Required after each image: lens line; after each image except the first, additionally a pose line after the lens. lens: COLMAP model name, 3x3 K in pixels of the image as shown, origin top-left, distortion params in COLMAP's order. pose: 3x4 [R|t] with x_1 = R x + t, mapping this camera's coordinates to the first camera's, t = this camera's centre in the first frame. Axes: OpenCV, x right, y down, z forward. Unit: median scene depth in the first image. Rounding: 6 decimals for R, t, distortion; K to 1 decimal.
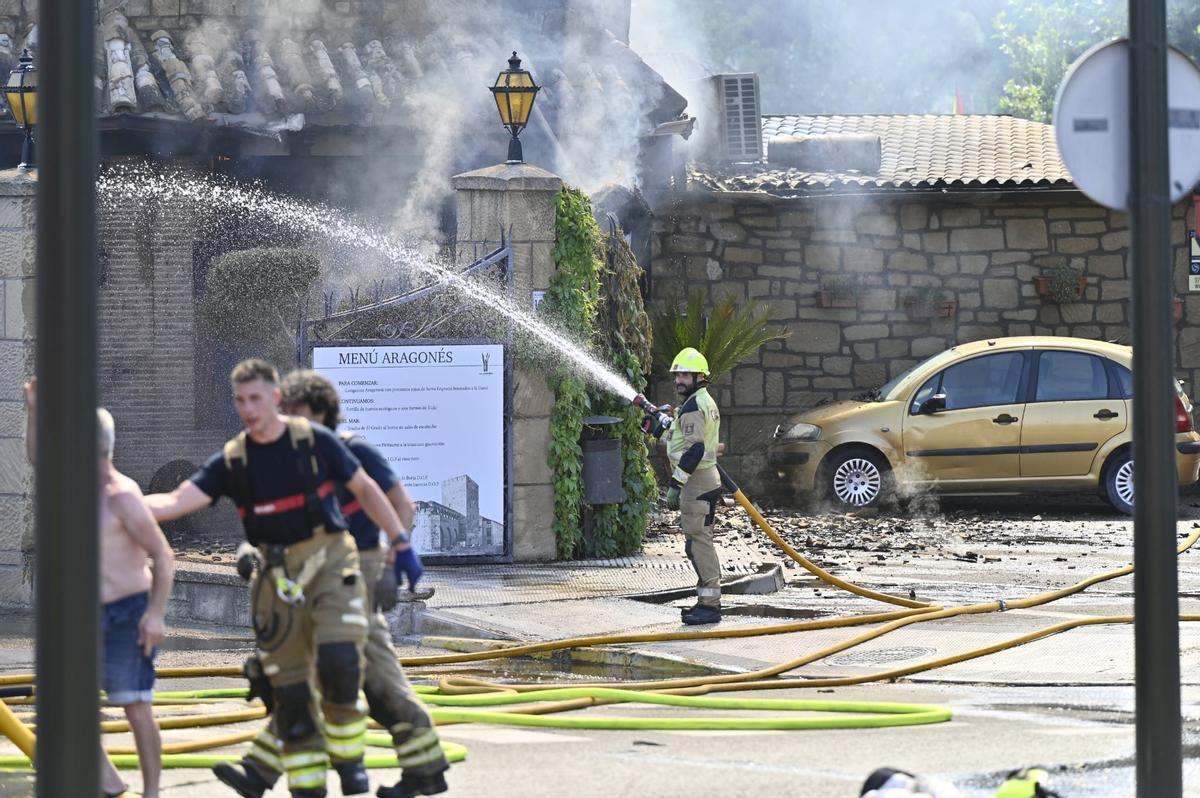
lens RADIAL K [[6390.2, 0, 600.0], [0, 6390.2, 399.0], [0, 0, 1]] dist [-0.202119, 13.071767]
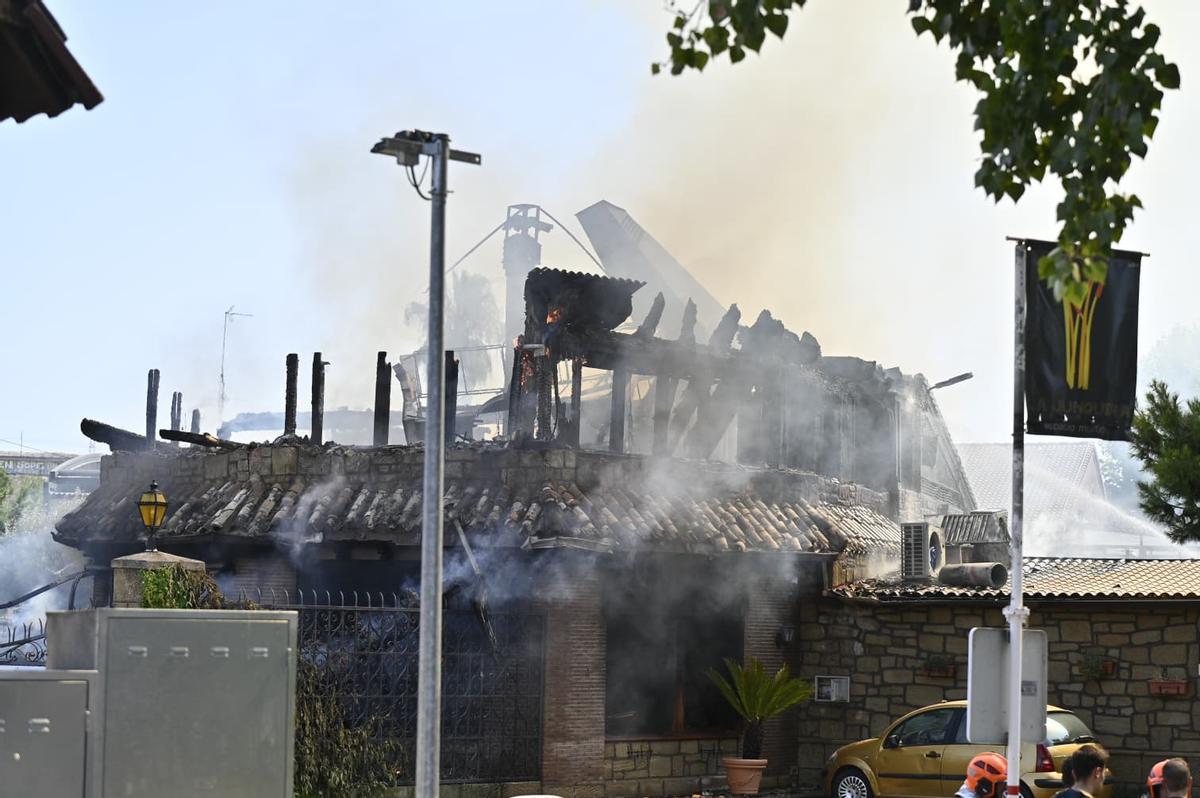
lens RADIAL K [[2466.6, 0, 600.0], [0, 2466.6, 399.0], [0, 0, 1]] dist [0.004025, -0.087113]
pose [[0.704151, -0.046657, -0.708516, 0.446567], [-0.049878, 0.992124, -0.114904, -0.009619], [0.708296, 0.116249, 0.696277, 0.603231]]
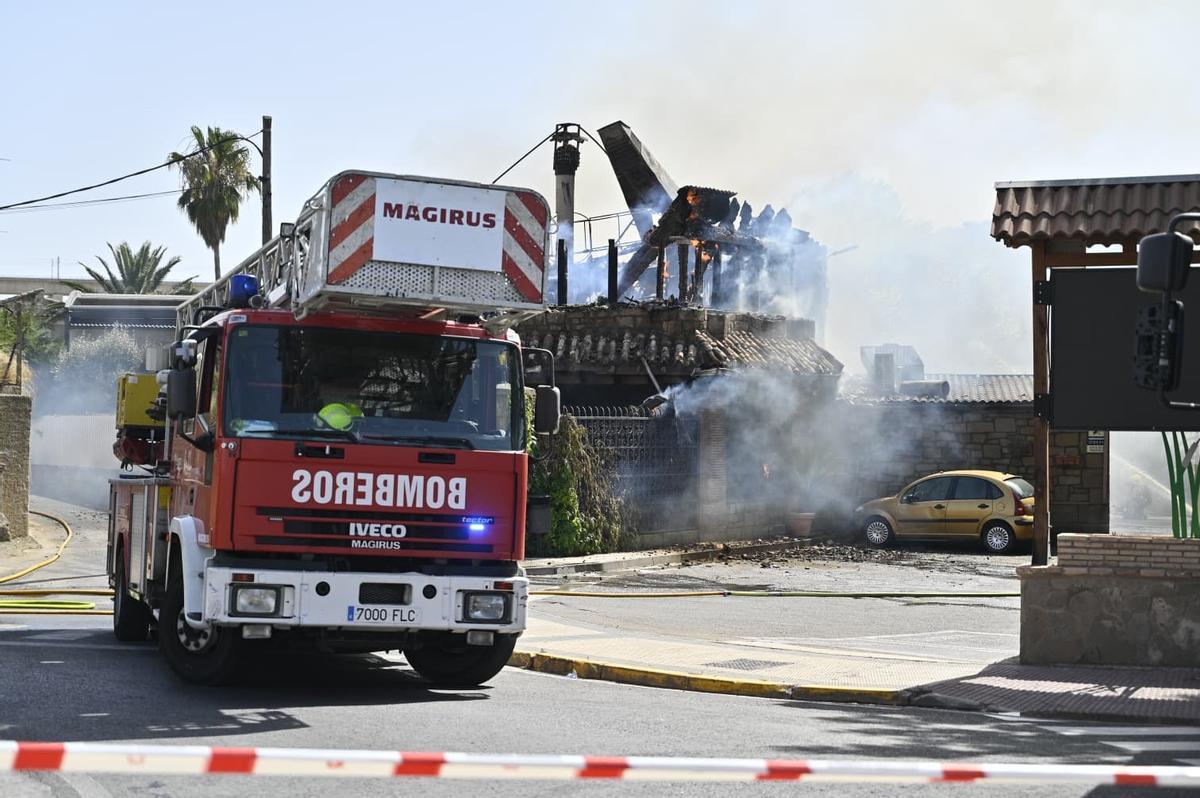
lens RADIAL K [[2157.8, 0, 624.0], [0, 2157.8, 374.5], [0, 0, 1]] dist [0.016980, 0.089424]
pose [[0.861072, -0.000132, -0.508482, 0.383790], [-0.029151, 0.998342, -0.049624, -0.002484], [0.507646, 0.057553, 0.859641, 0.325061]]
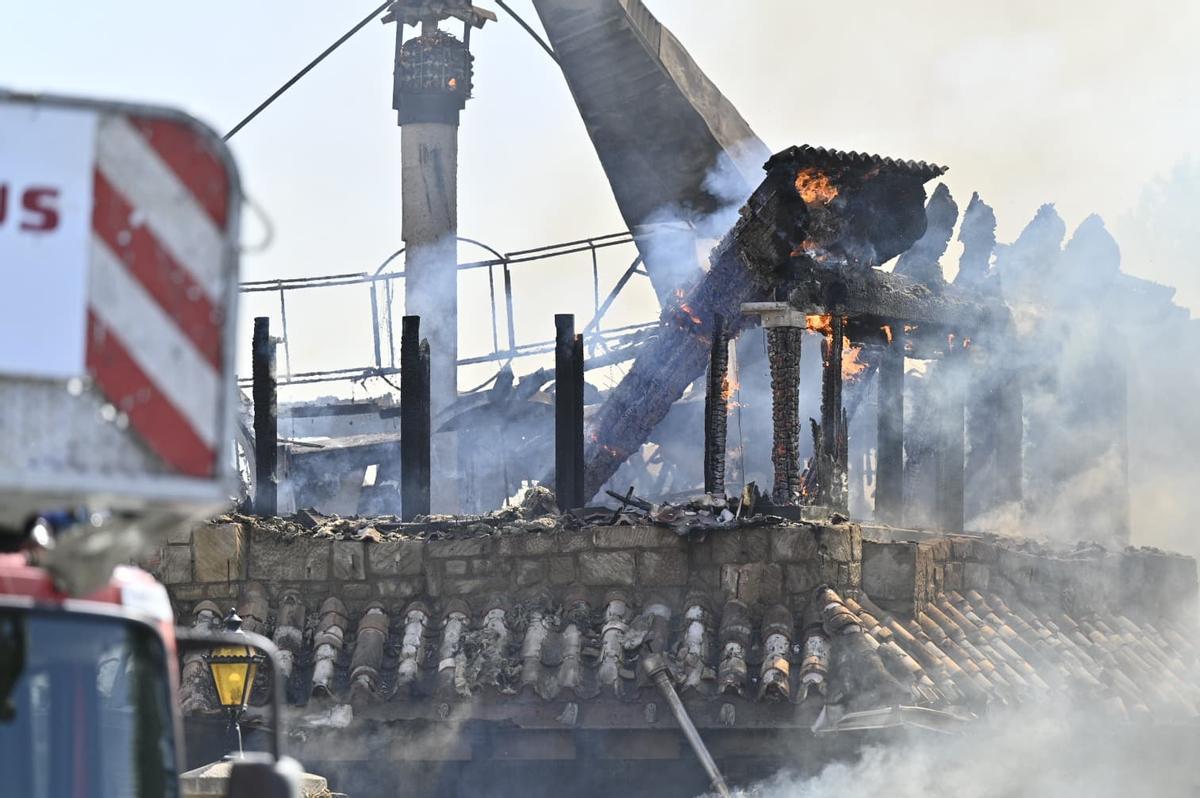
lens RADIAL K [[6390.2, 0, 600.0], [0, 6390.2, 399.0], [0, 0, 1]] dist [-0.202119, 13.071767]
pose [[0.855801, -0.038589, -0.515864, 0.374119], [-0.016824, 0.994610, -0.102311, -0.003127], [0.517032, 0.096236, 0.850539, 0.355054]]
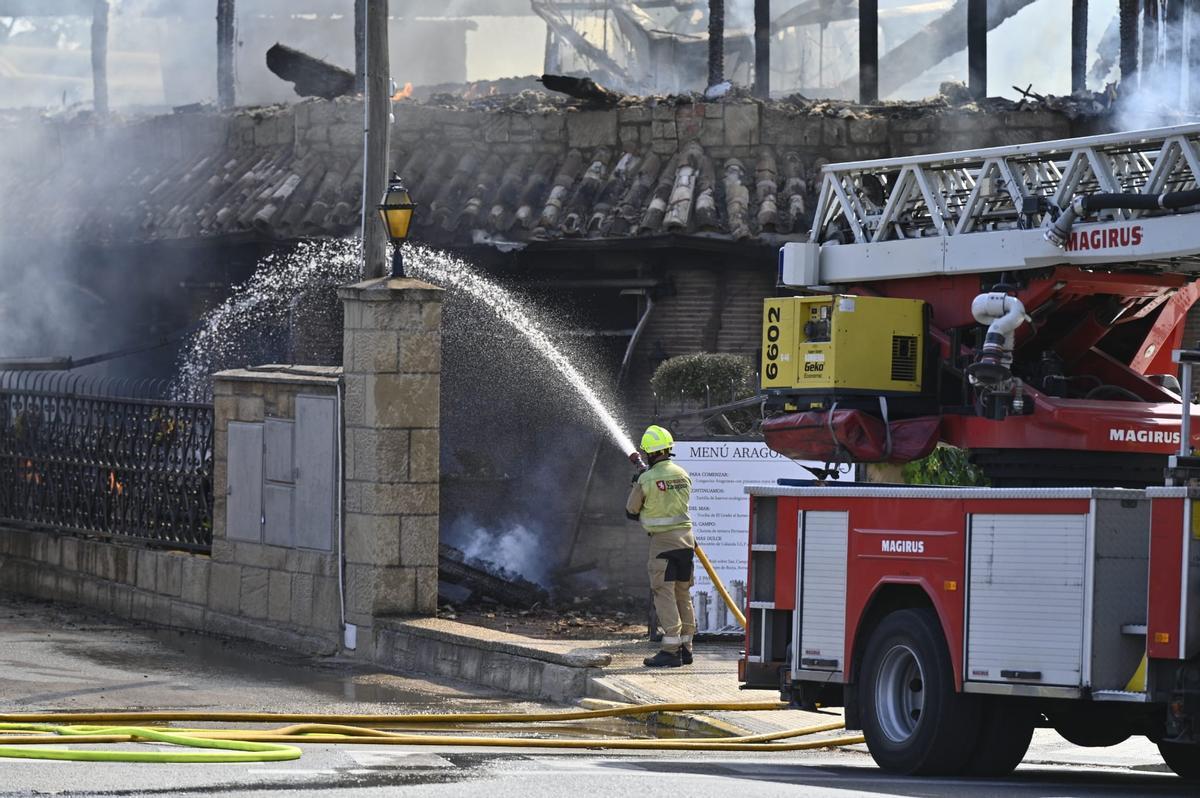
lens RADIAL K [[5931.4, 0, 600.0], [0, 5931.4, 399.0], [0, 0, 1]] dist [-0.072268, 2.950478]
pose [[0.924226, 0.017264, -0.381455, 0.302250], [-0.025391, 0.999545, -0.016284, 0.001497], [0.381000, 0.024736, 0.924244, 0.037515]]
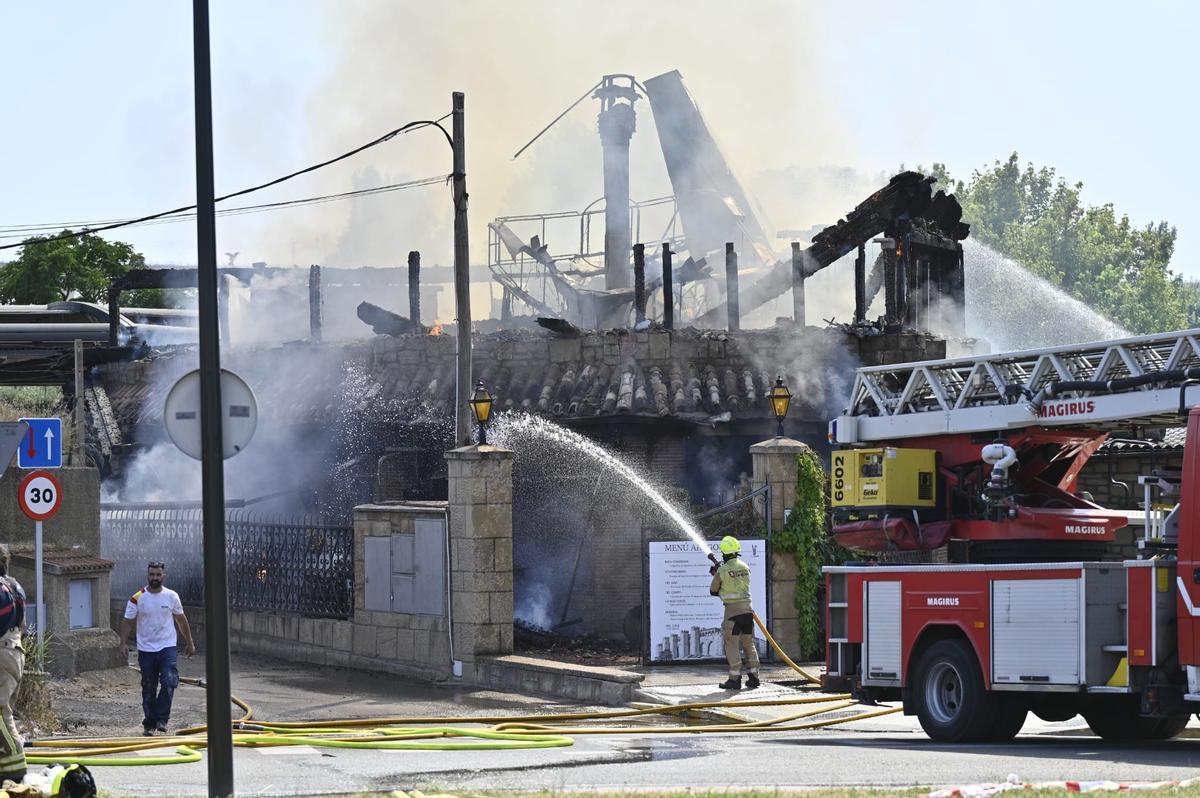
lens RADIAL K [[3653.1, 0, 624.2], [0, 3653.1, 398.5], [0, 0, 1]] dist [0.006038, -0.110346]
pose [[0.955044, -0.016268, -0.296018, 0.226697], [0.001739, 0.998784, -0.049279, 0.002054], [0.296459, 0.046549, 0.953910, 0.012983]]
